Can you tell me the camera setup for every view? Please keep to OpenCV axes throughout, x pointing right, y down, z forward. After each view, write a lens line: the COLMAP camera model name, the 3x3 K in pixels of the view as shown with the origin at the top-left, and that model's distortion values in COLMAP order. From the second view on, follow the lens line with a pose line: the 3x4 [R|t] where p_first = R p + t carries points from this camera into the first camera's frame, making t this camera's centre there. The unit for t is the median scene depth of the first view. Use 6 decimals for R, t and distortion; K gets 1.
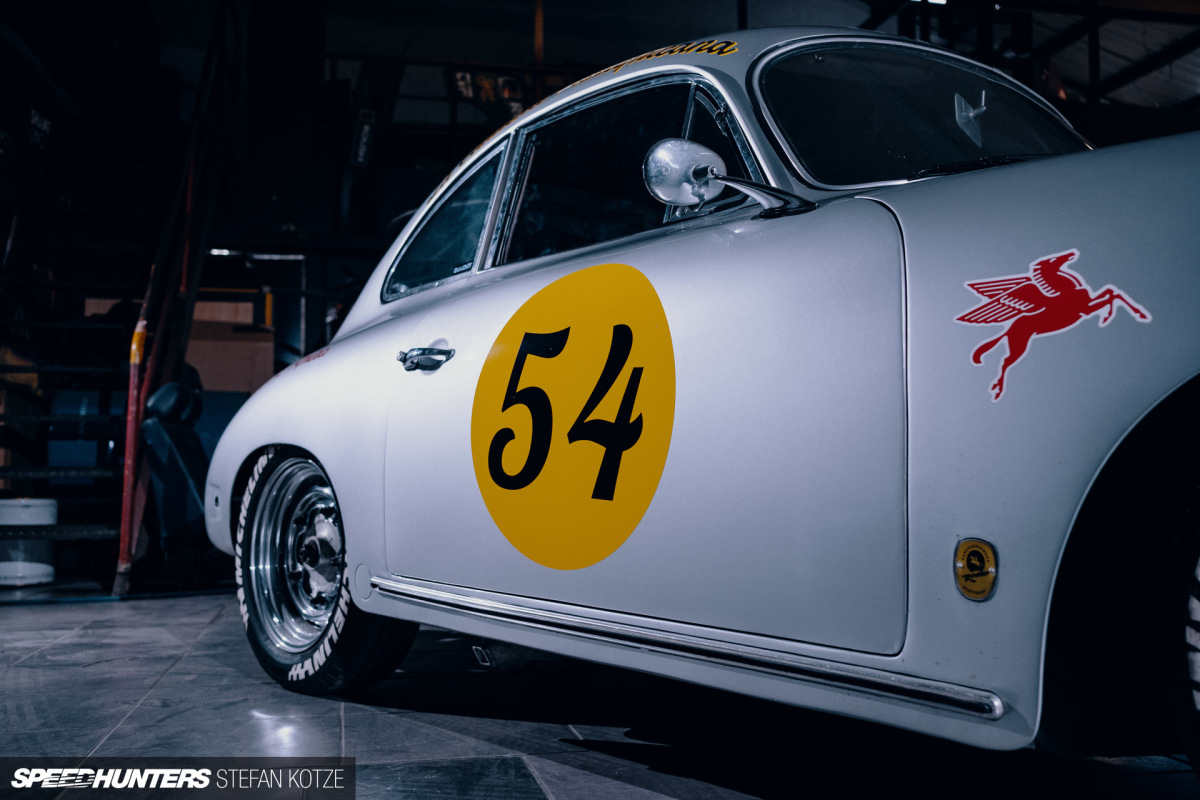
lens RADIAL K [[1140.6, 0, 614.4], [0, 1140.6, 398.2], [0, 0, 1]] dist [-0.080034, 0.187995]
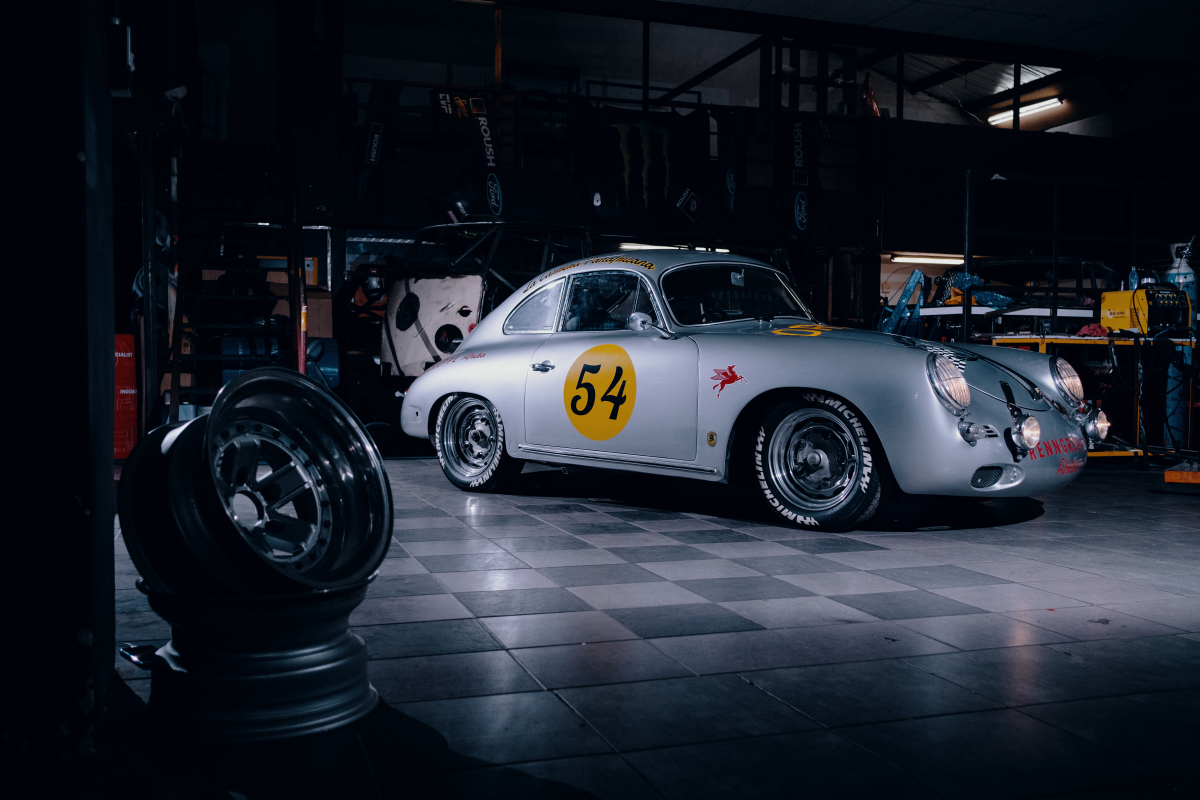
lens RADIAL K [[1140.6, 0, 614.4], [0, 1140.6, 398.2], [0, 0, 1]] dist [-0.080034, 0.187995]
pose [[0.995114, 0.006860, 0.098497, -0.211243], [-0.016126, 0.995481, 0.093582, -0.179501], [-0.097409, -0.094713, 0.990727, -1.447529]]
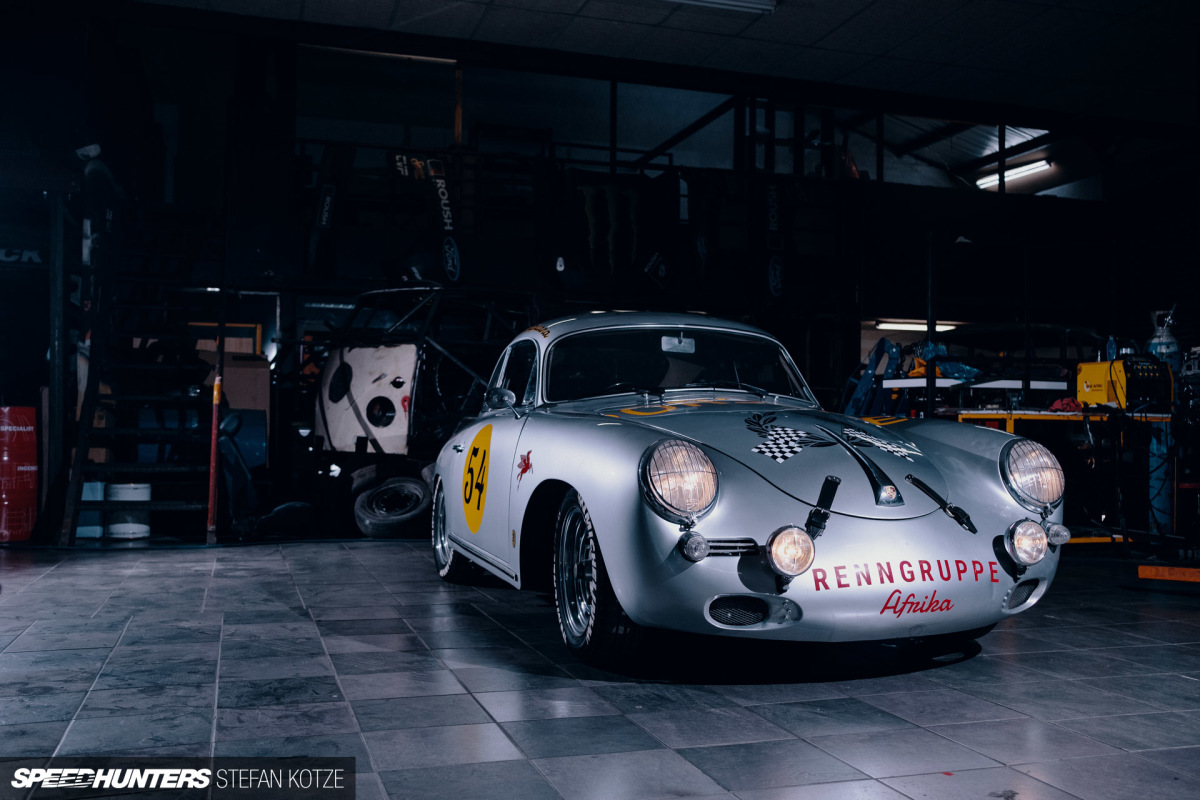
lens RADIAL K [[1140.6, 0, 614.4], [0, 1140.6, 398.2], [0, 0, 1]] dist [-0.080034, 0.187995]
pose [[0.996064, 0.013997, 0.087528, 0.011154], [-0.017330, 0.999149, 0.037442, -0.199078], [-0.086930, -0.038811, 0.995458, -1.226464]]
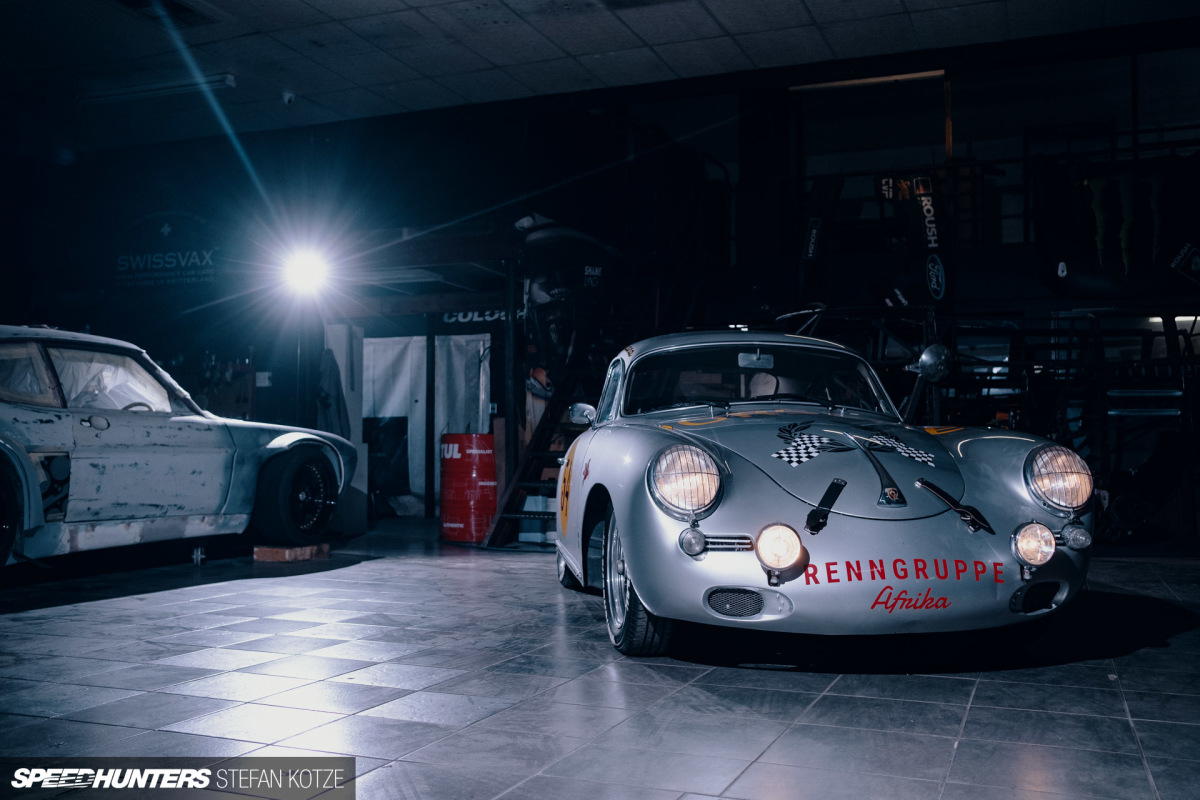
lens RADIAL K [[1140.6, 0, 614.4], [0, 1140.6, 398.2], [0, 0, 1]] dist [-0.080034, 0.187995]
pose [[0.825250, -0.022715, -0.564311, 1.197874], [0.029859, 0.999548, 0.003432, -0.155180], [0.563978, -0.019682, 0.825555, -0.967137]]
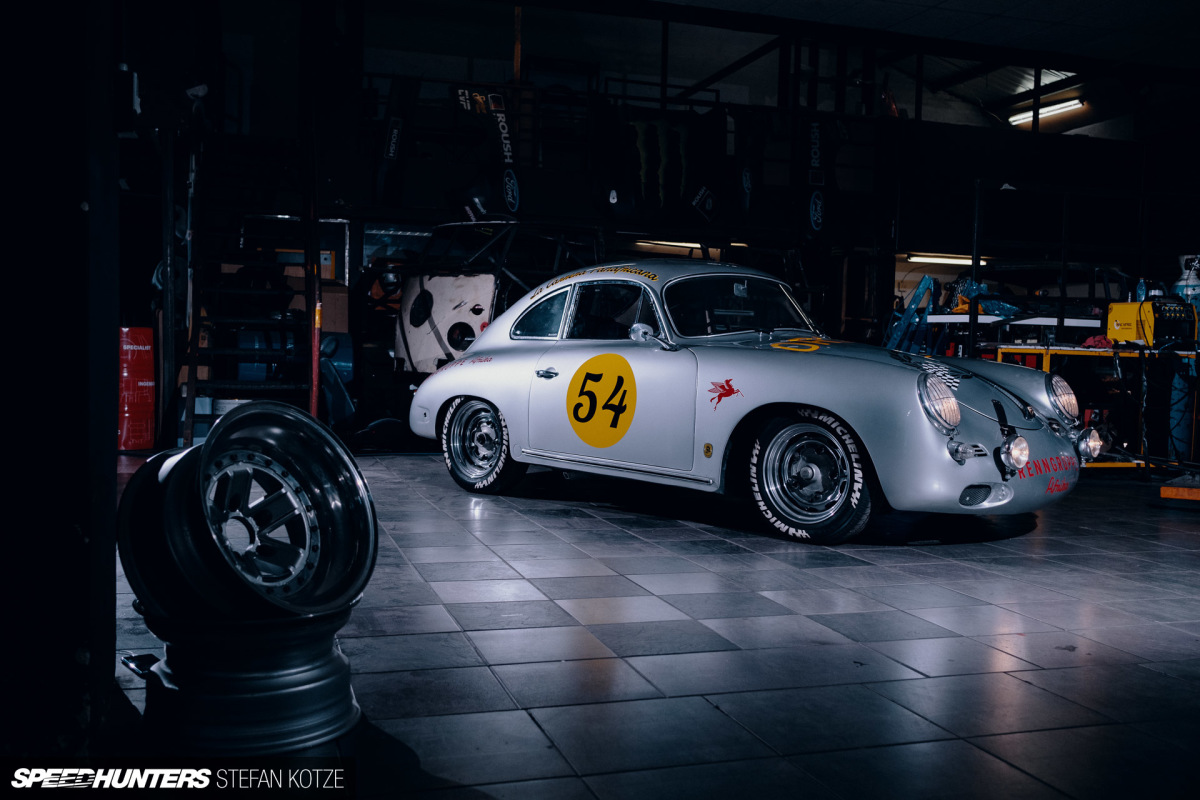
lens RADIAL K [[1140.6, 0, 614.4], [0, 1140.6, 398.2], [0, 0, 1]] dist [-0.080034, 0.187995]
pose [[0.996468, 0.024444, 0.080337, -0.178275], [-0.032910, 0.993841, 0.105811, -0.226139], [-0.077256, -0.108081, 0.991136, -1.489672]]
